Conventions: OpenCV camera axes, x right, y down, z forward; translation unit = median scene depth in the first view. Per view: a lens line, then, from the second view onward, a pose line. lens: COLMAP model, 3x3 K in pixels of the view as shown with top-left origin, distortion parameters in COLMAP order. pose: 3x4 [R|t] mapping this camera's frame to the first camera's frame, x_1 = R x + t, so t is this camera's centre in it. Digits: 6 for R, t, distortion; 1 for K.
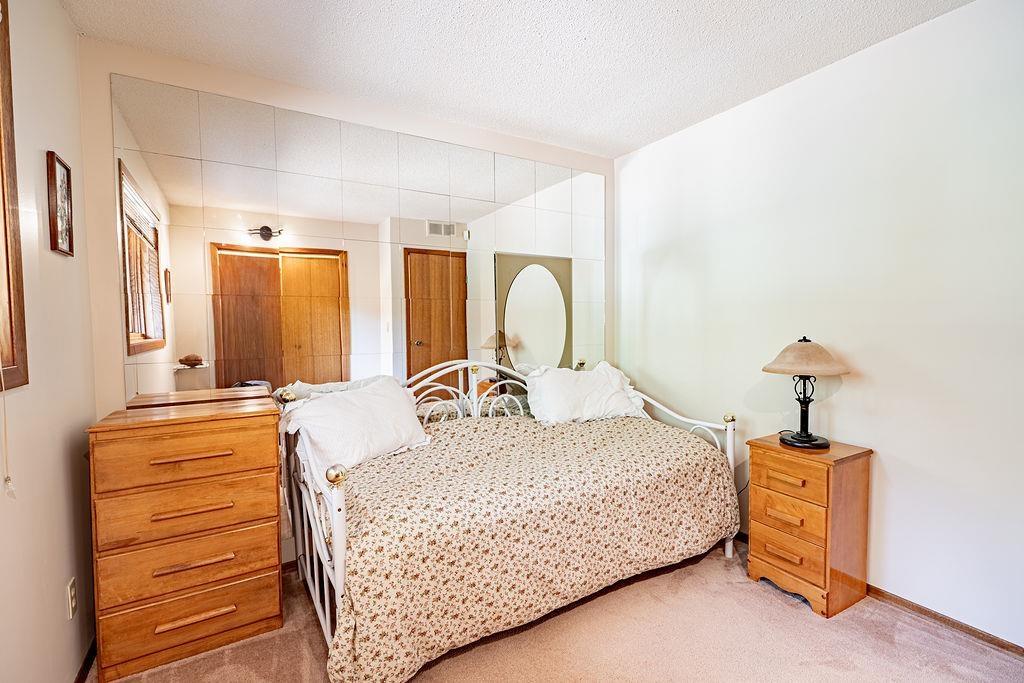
lens RADIAL K [[438.5, 0, 515.7], [0, 438.5, 339.0], [0, 0, 1]] dist [-0.001099, -0.000054]
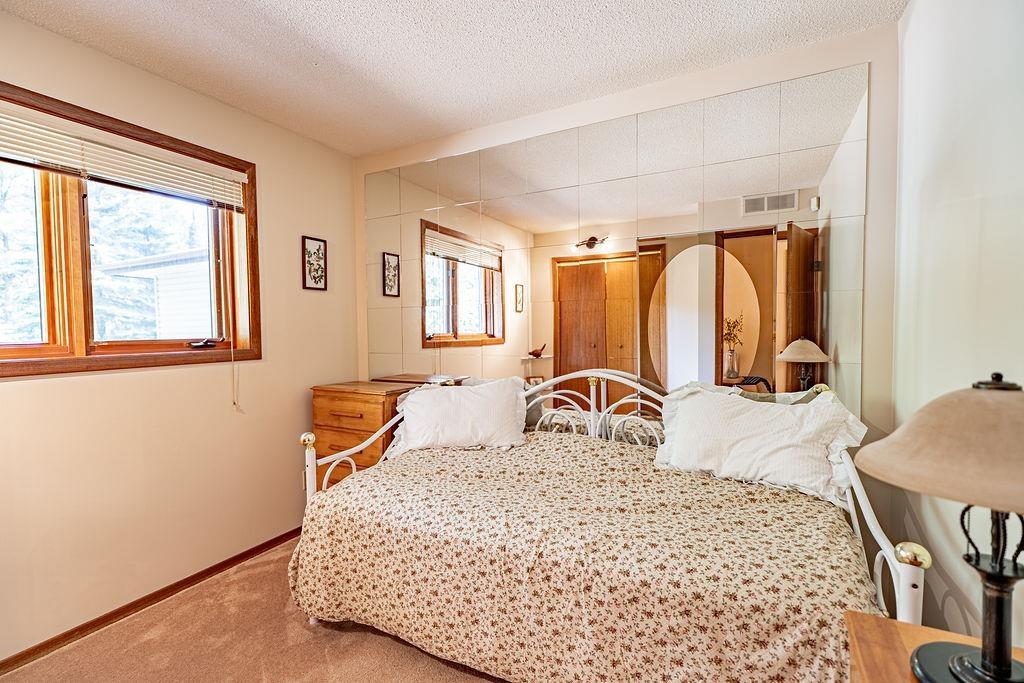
lens RADIAL K [[453.5, 0, 514.4], [0, 453.5, 345.5], [0, 0, 1]] dist [-0.000226, 0.000150]
pose [[0.548735, 0.042339, -0.834924, 0.533481], [-0.031229, 0.999058, 0.030138, -0.018271], [0.835413, 0.009536, 0.549540, 0.372569]]
